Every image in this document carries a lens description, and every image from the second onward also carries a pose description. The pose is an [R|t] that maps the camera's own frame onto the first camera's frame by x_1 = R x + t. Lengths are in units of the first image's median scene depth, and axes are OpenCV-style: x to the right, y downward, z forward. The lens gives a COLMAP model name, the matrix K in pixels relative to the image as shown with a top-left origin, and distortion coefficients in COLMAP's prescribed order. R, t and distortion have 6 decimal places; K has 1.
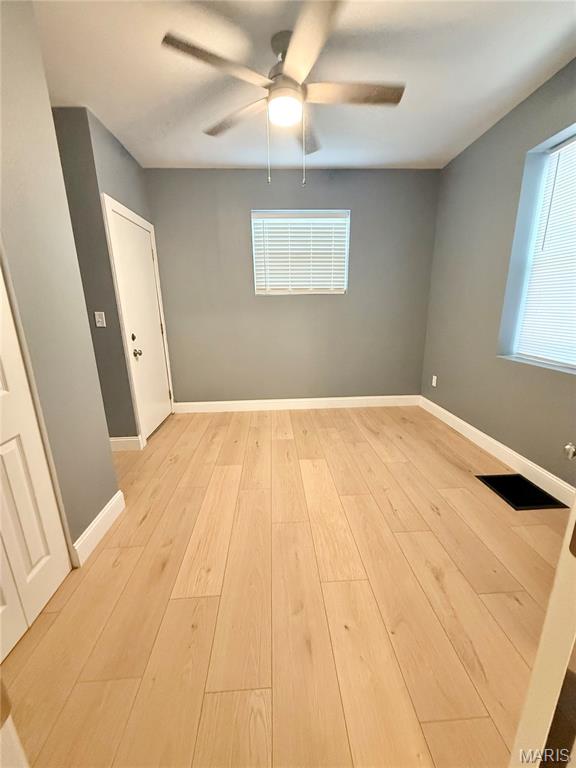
lens RADIAL K [[305.7, 0, 288.0], [0, 305.7, 384.0], [0, 0, 1]] dist [0.000110, 0.000306]
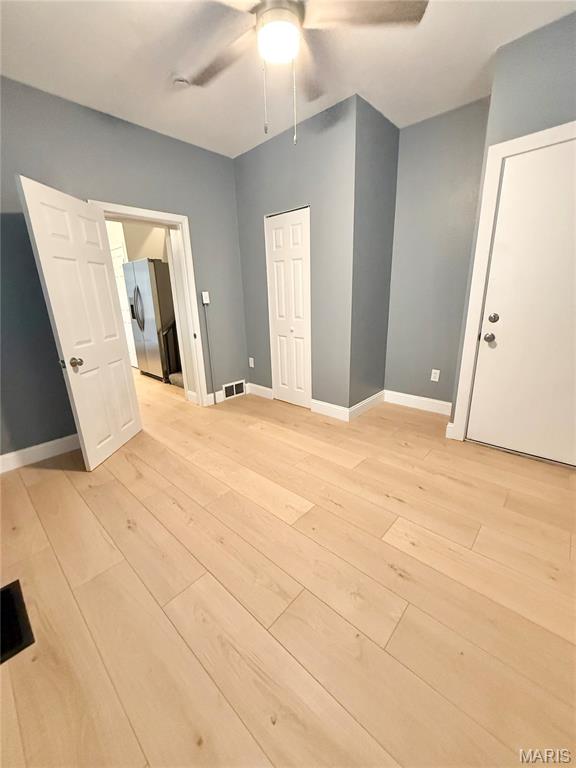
lens RADIAL K [[305.7, 0, 288.0], [0, 305.7, 384.0], [0, 0, 1]] dist [0.000110, 0.000306]
pose [[-0.714104, 0.238784, -0.658056, 0.579727], [-0.133136, 0.876545, 0.462541, -0.385657], [0.687263, 0.417913, -0.594153, 1.506173]]
